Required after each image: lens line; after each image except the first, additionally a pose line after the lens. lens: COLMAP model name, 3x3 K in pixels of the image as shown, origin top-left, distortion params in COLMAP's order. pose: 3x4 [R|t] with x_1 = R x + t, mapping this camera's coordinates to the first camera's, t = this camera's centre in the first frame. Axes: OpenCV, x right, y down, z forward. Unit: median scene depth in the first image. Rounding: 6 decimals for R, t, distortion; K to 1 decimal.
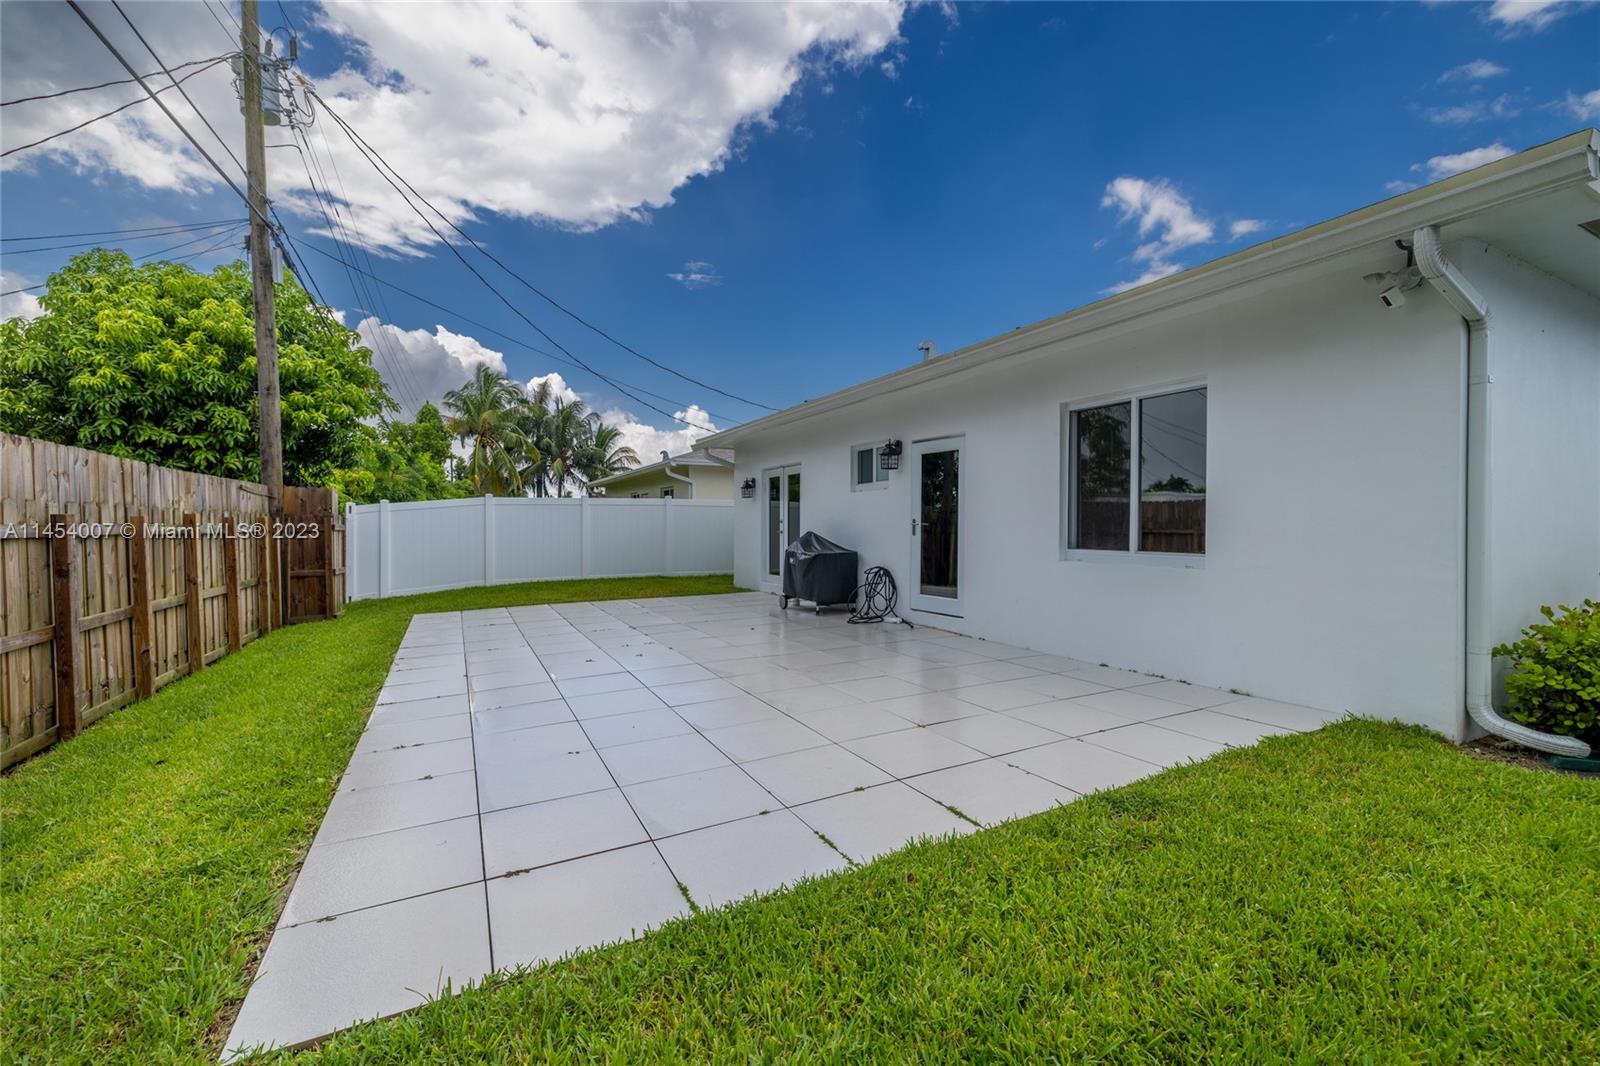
lens RADIAL K [[657.9, 0, 809.6], [0, 657.9, 525.8], [0, 0, 1]] dist [-0.000155, 0.000207]
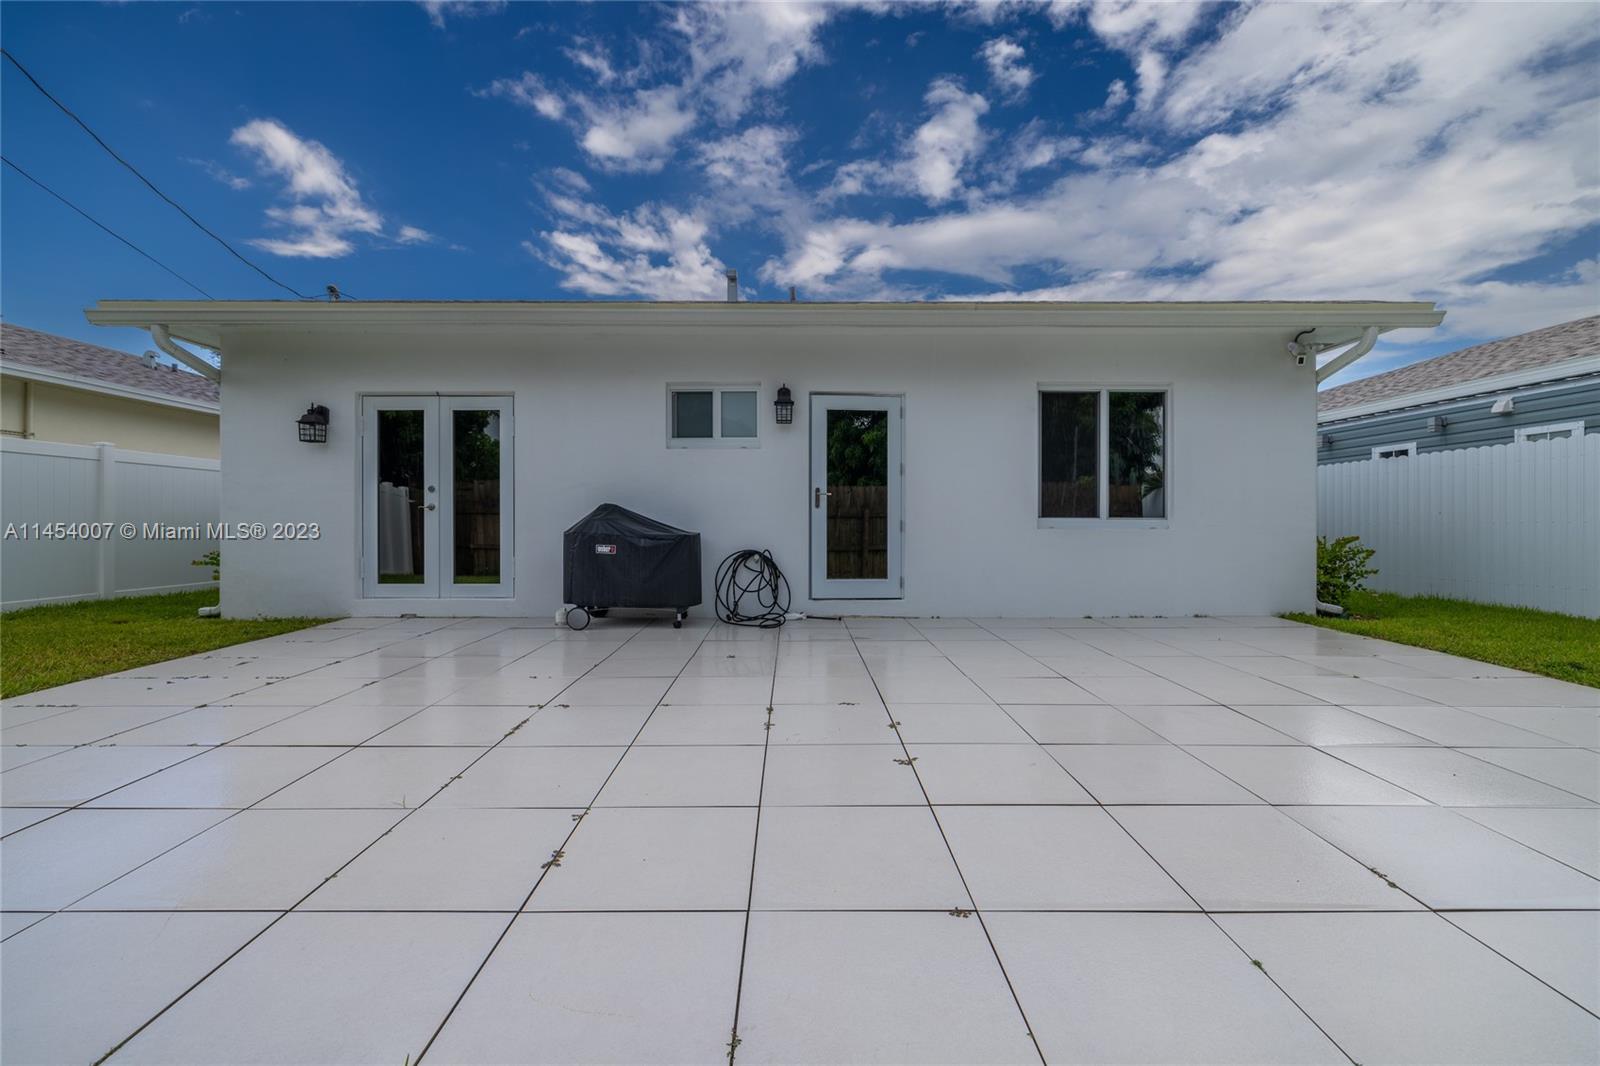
lens RADIAL K [[679.5, 0, 785.8], [0, 679.5, 528.1], [0, 0, 1]] dist [0.000637, 0.000023]
pose [[0.469786, -0.003617, 0.882773, -1.260996], [-0.000314, 0.999991, 0.004265, 0.074699], [-0.882780, -0.002281, 0.469780, 1.339582]]
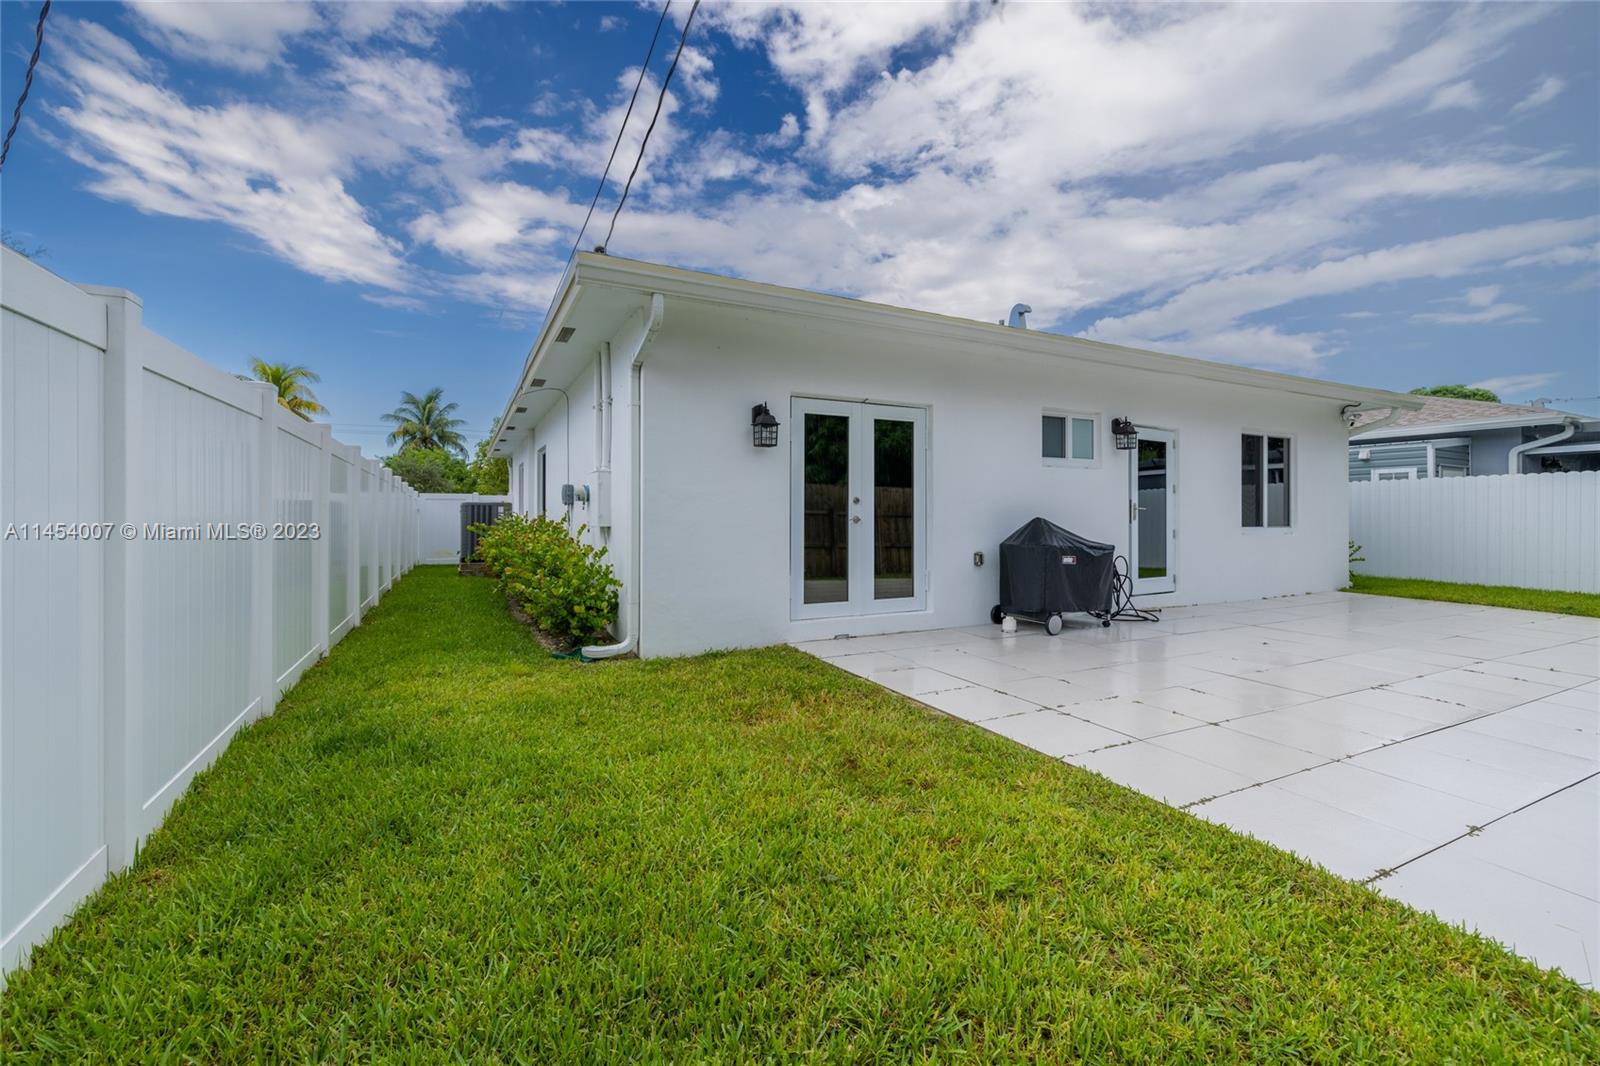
lens RADIAL K [[687.5, 0, 806.8], [0, 687.5, 521.9], [0, 0, 1]] dist [0.003609, 0.000387]
pose [[0.009640, -0.002491, 0.999950, -1.827935], [0.001417, 0.999996, 0.002477, 0.028454], [-0.999953, 0.001393, 0.009644, 3.097410]]
